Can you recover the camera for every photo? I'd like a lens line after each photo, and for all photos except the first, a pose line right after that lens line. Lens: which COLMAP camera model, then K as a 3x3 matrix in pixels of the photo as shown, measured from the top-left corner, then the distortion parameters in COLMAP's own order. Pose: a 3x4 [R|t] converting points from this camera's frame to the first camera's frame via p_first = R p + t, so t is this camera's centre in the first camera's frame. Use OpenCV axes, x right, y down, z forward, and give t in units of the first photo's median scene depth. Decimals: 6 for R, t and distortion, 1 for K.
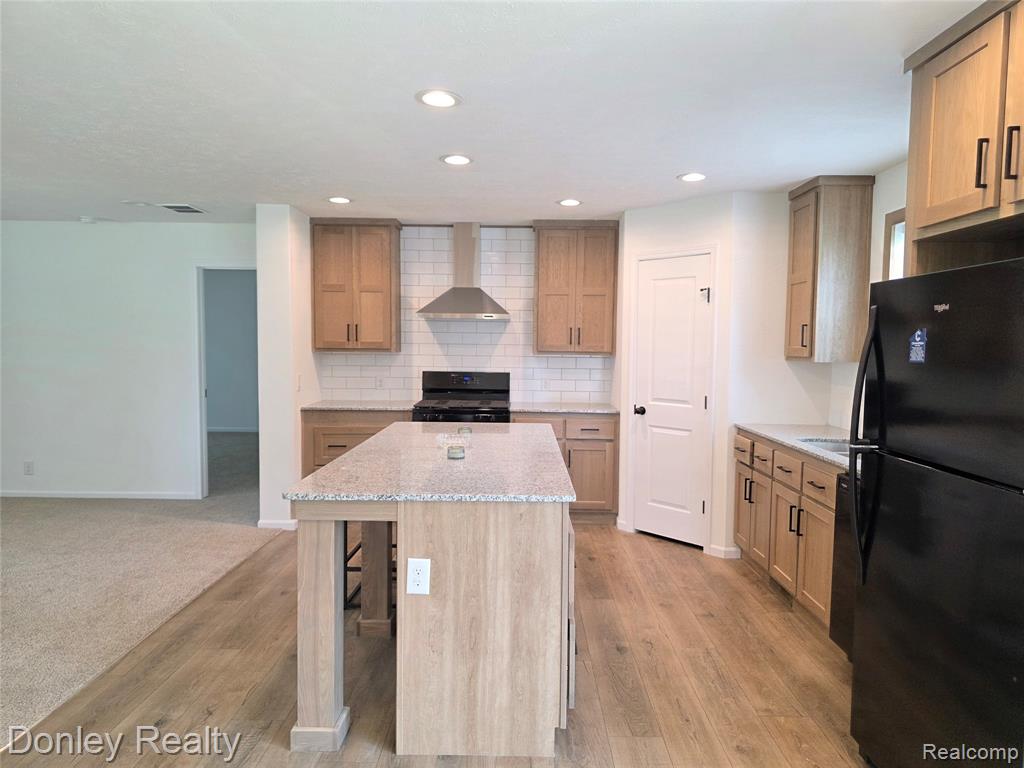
lens RADIAL K [[690.3, 0, 519.5], [0, 690.3, 390.2], [0, 0, 1]] dist [0.065128, -0.062133]
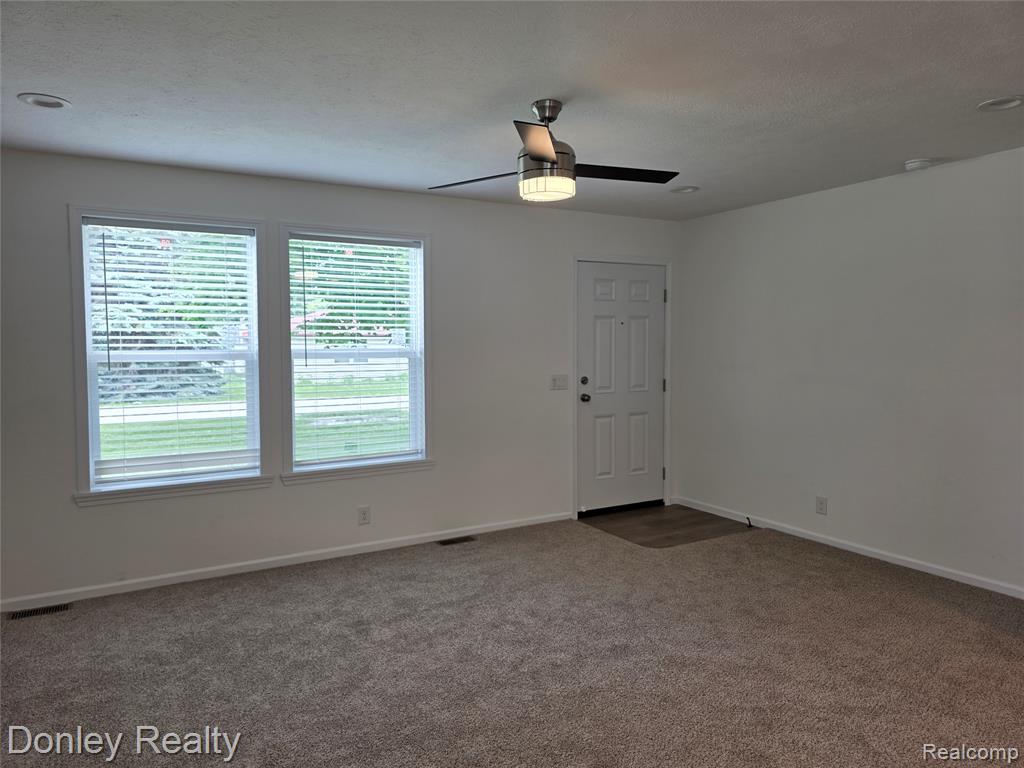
lens RADIAL K [[690.3, 0, 505.1], [0, 690.3, 382.2], [0, 0, 1]] dist [0.065128, -0.062133]
pose [[0.494708, 0.033551, -0.868411, -0.259696], [-0.047528, 0.998804, 0.011513, -0.023921], [0.867758, 0.035578, 0.495711, 0.389635]]
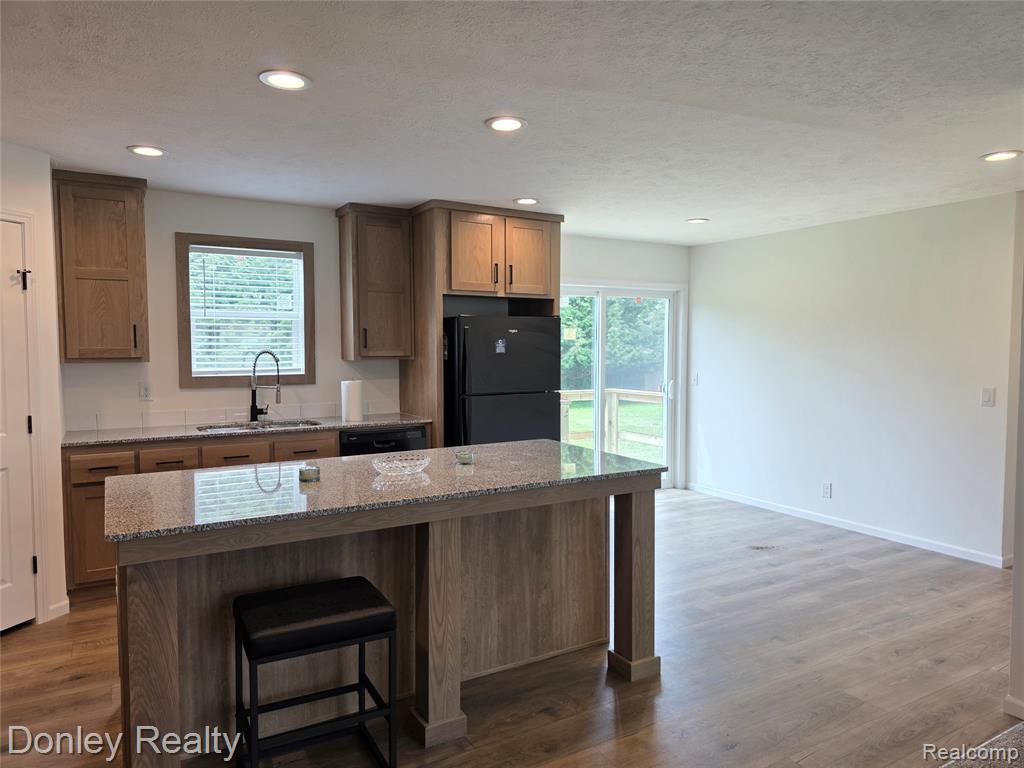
lens RADIAL K [[690.3, 0, 519.8], [0, 690.3, 382.7], [0, 0, 1]] dist [0.065128, -0.062133]
pose [[-0.511938, -0.062100, 0.856775, -0.643768], [0.050965, 0.993431, 0.102457, -0.077143], [-0.857509, 0.096117, -0.505410, 0.934895]]
